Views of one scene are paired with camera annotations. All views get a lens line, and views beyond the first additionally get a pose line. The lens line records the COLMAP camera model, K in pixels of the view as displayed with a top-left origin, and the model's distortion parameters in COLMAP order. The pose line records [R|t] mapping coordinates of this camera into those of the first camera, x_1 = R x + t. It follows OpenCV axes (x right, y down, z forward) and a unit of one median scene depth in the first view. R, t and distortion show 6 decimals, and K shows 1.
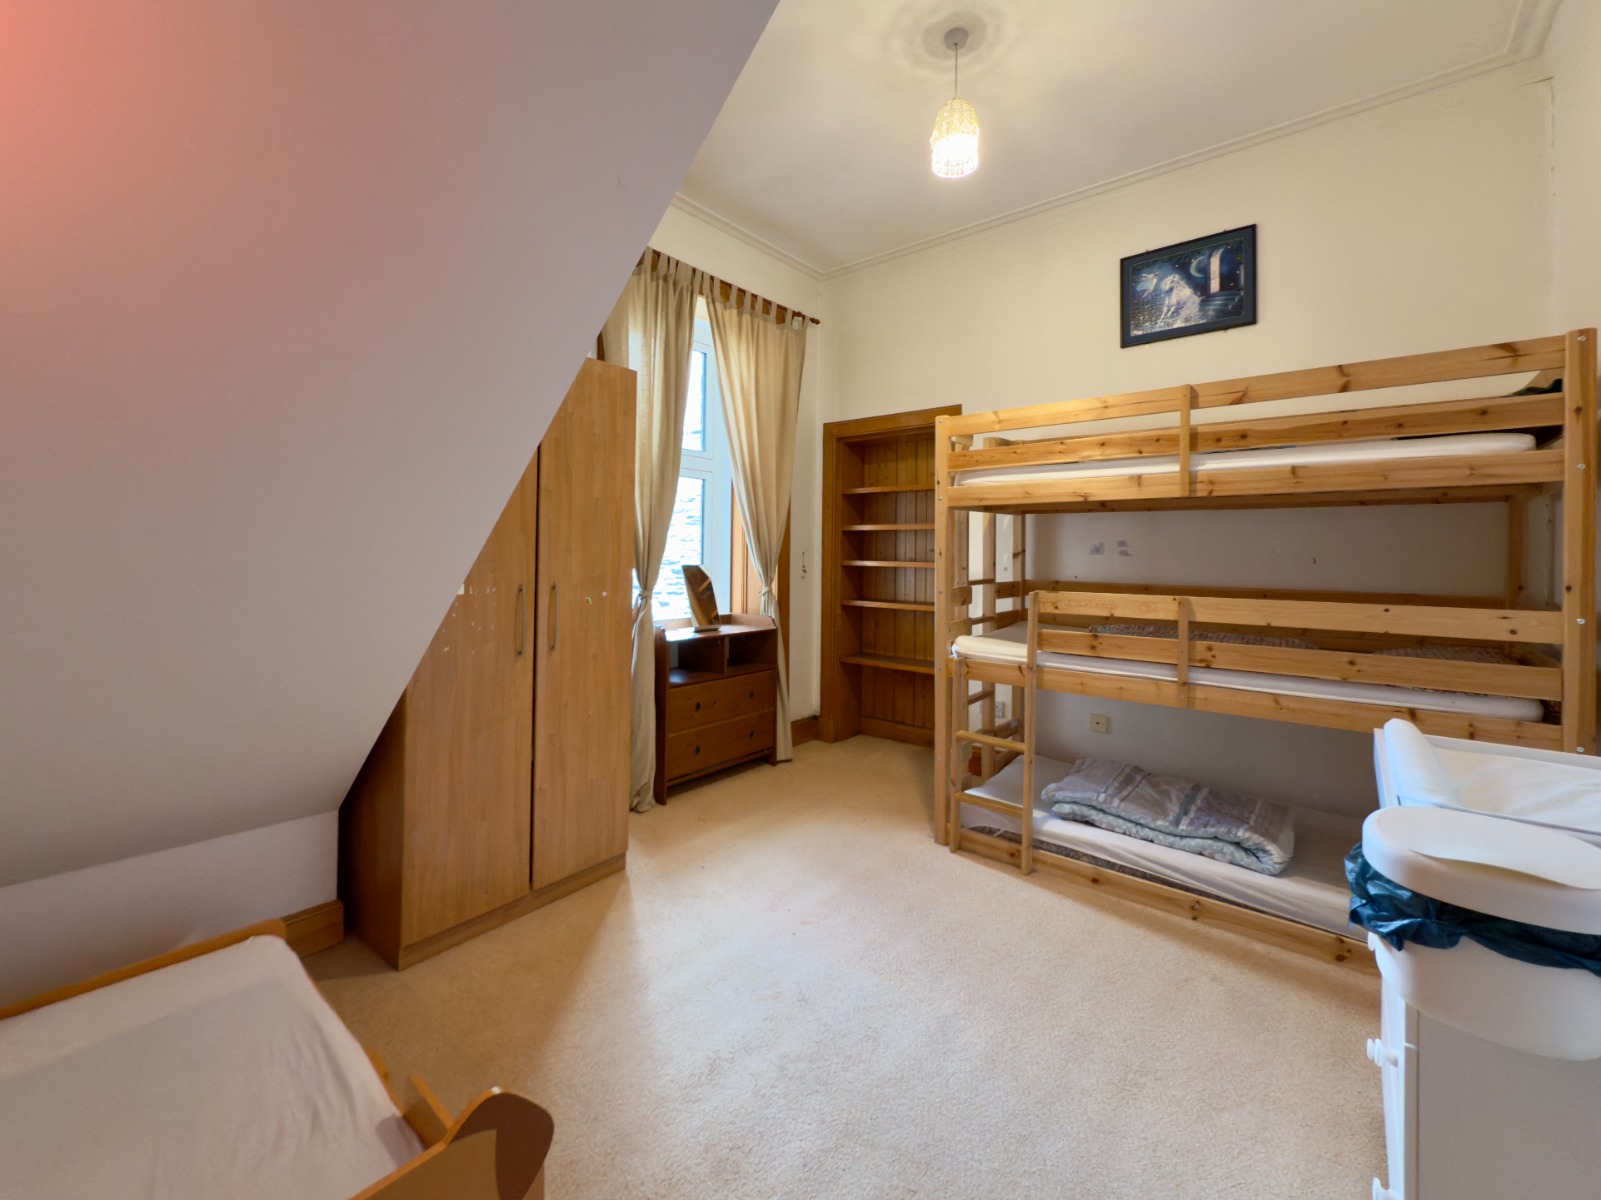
lens RADIAL K [[676.8, 0, 787.5], [0, 676.8, 547.8], [0, 0, 1]] dist [0.001379, 0.000072]
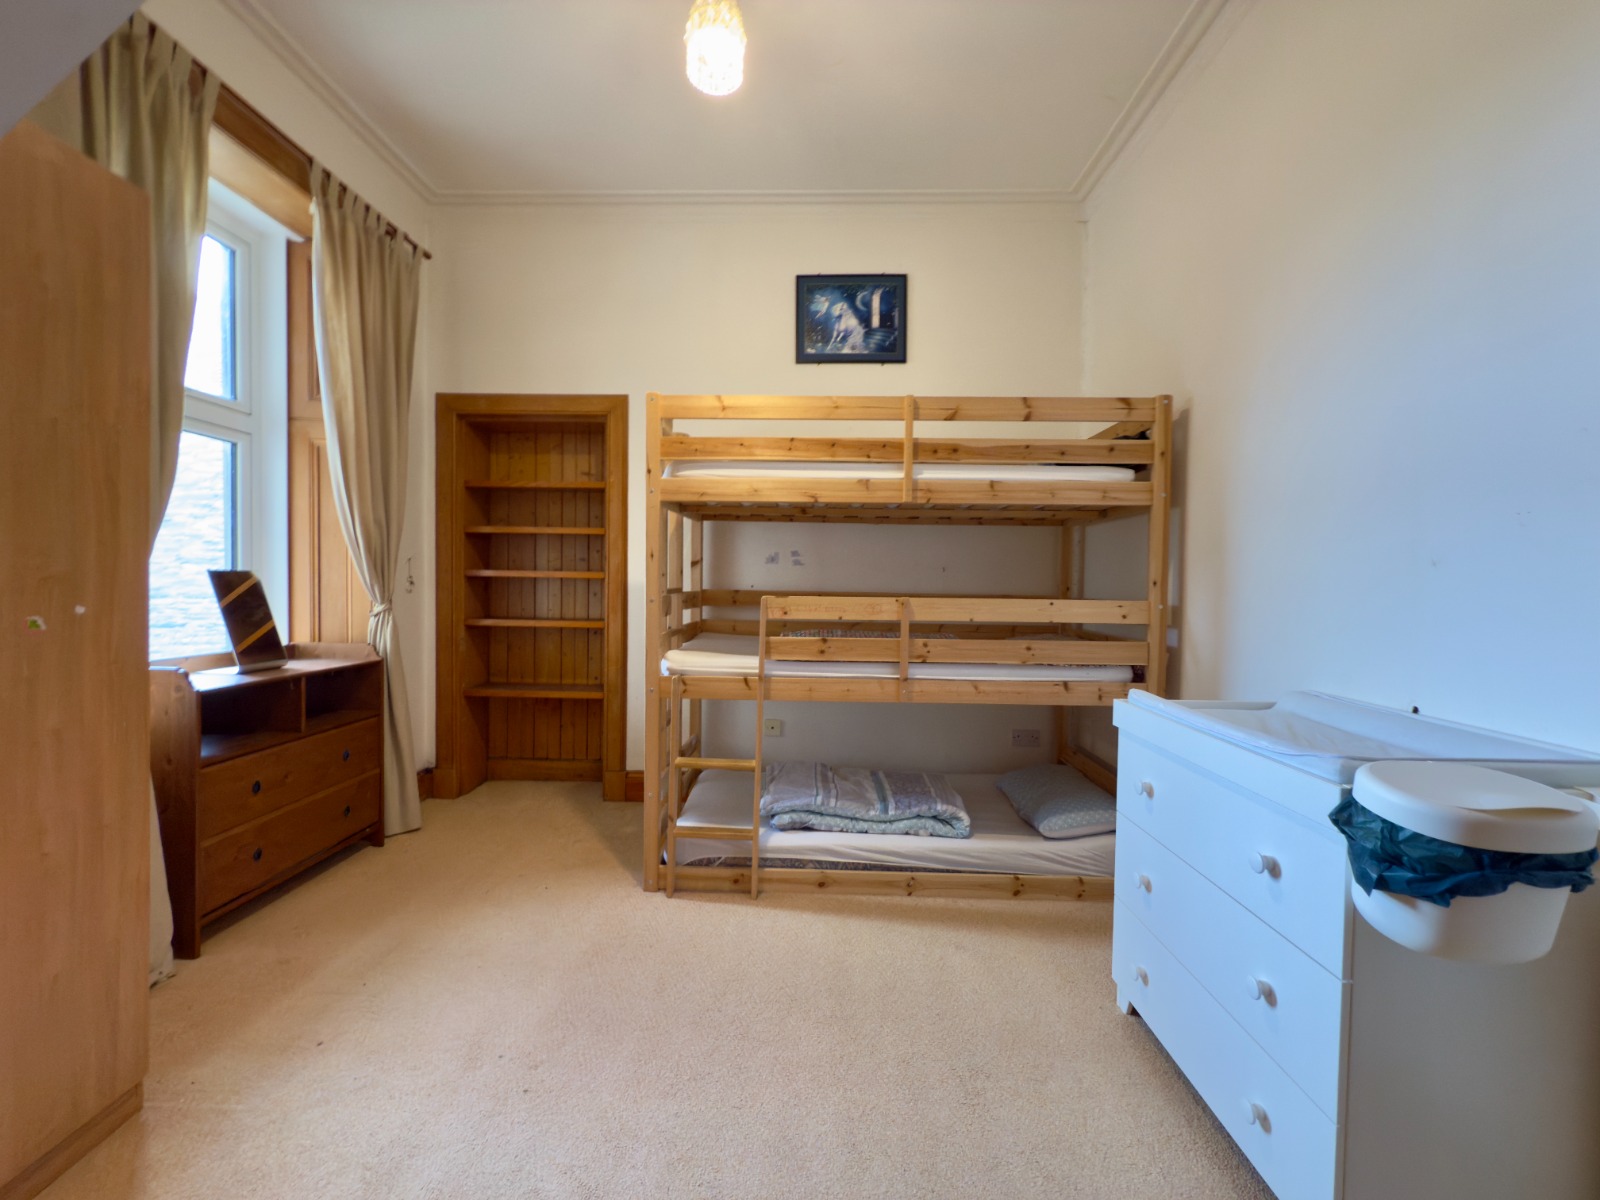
lens RADIAL K [[641.9, 0, 800.0], [0, 641.9, 598.2], [0, 0, 1]] dist [0.001171, -0.000106]
pose [[0.781122, -0.011906, 0.624265, -0.145670], [-0.013308, 0.999274, 0.035710, 0.034157], [-0.624237, -0.036202, 0.780396, 0.277104]]
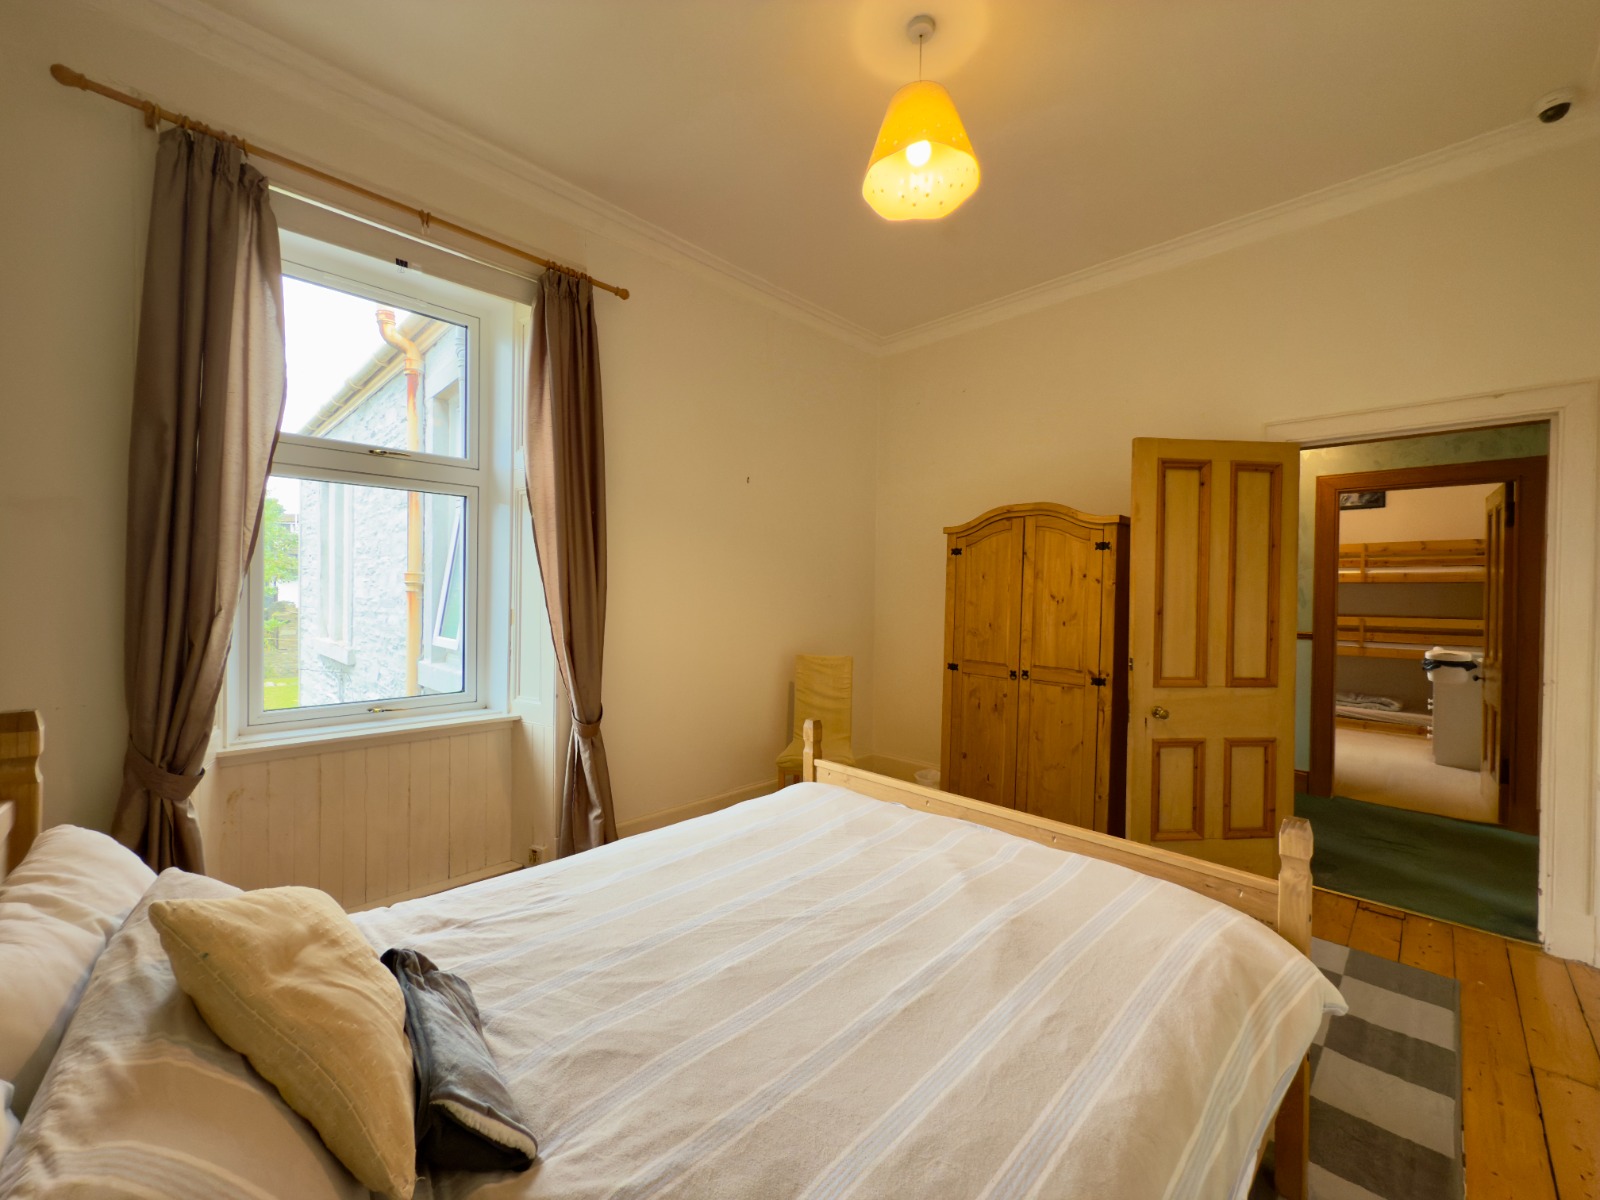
lens RADIAL K [[641.9, 0, 800.0], [0, 641.9, 598.2], [0, 0, 1]] dist [0.001171, -0.000106]
pose [[0.996388, -0.000547, -0.084918, -1.331222], [0.001757, 0.999898, 0.014169, -0.043818], [0.084902, -0.014267, 0.996287, -1.633983]]
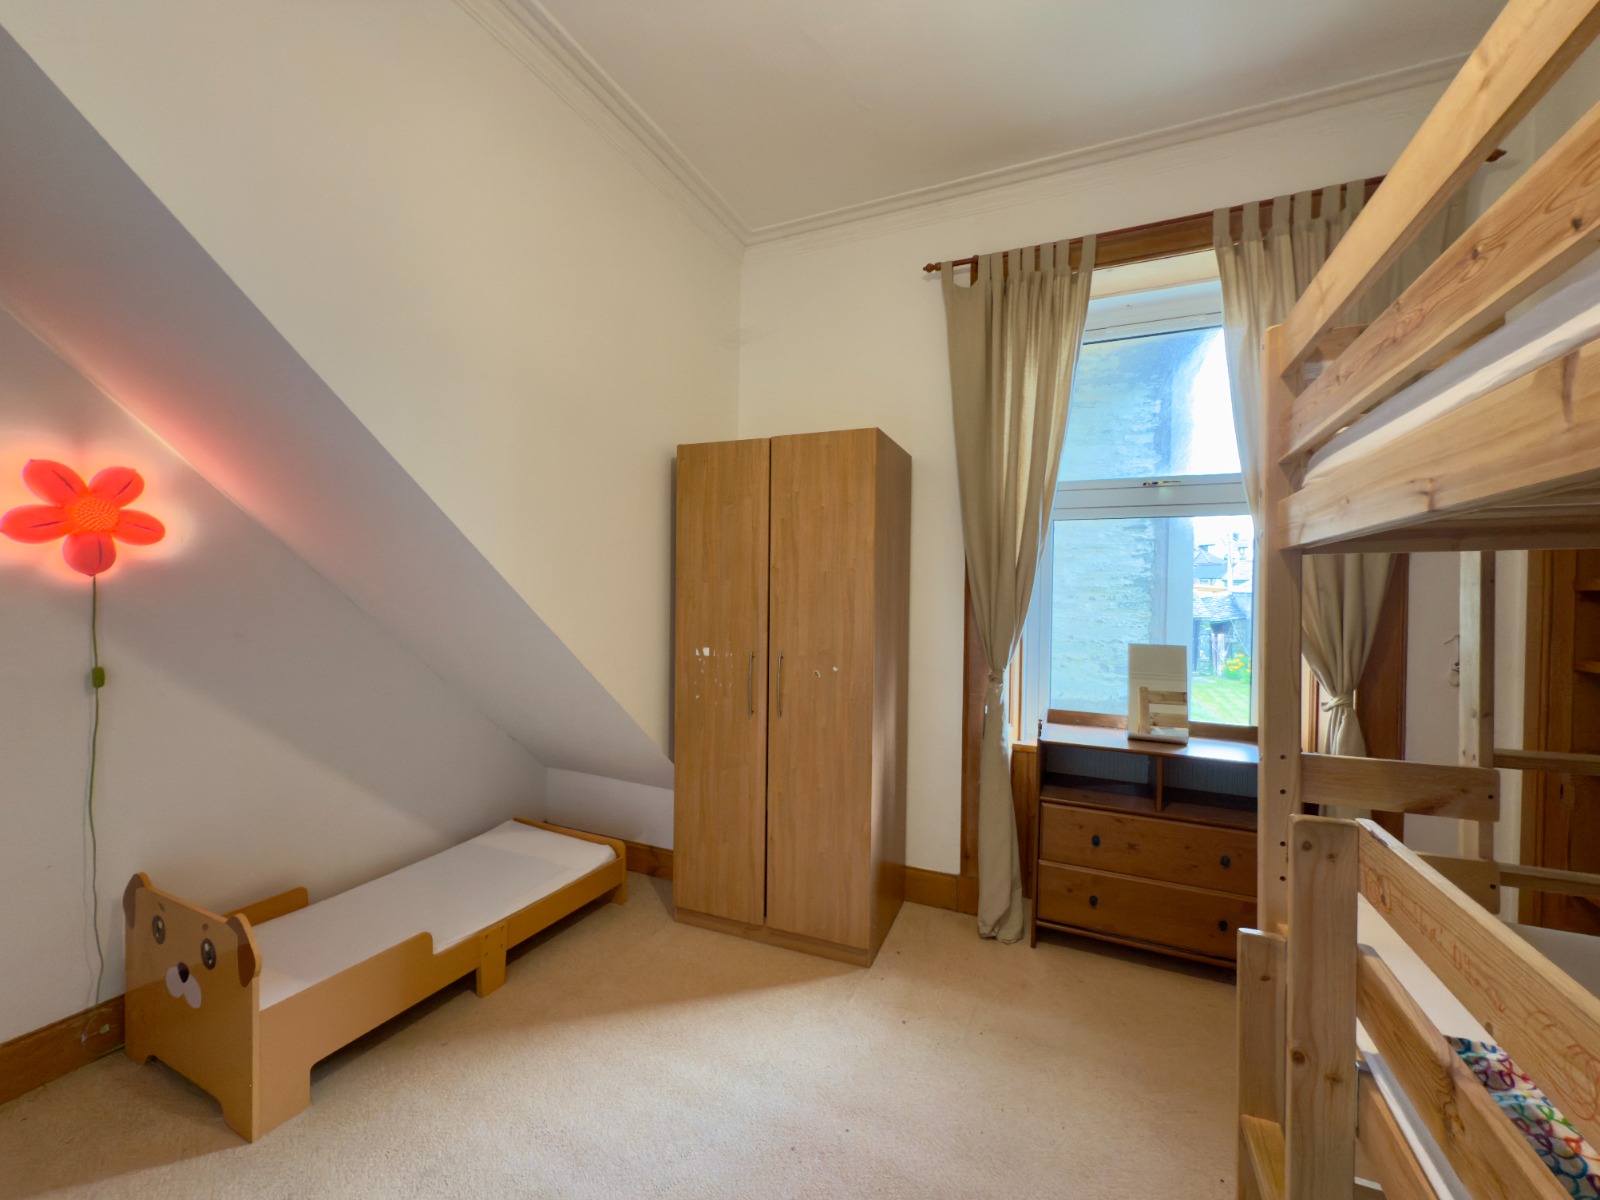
lens RADIAL K [[641.9, 0, 800.0], [0, 641.9, 598.2], [0, 0, 1]] dist [0.001171, -0.000106]
pose [[0.259950, 0.008043, -0.965589, 0.595760], [0.001495, 0.999961, 0.008732, -0.040829], [0.965621, -0.003714, 0.259928, 0.697904]]
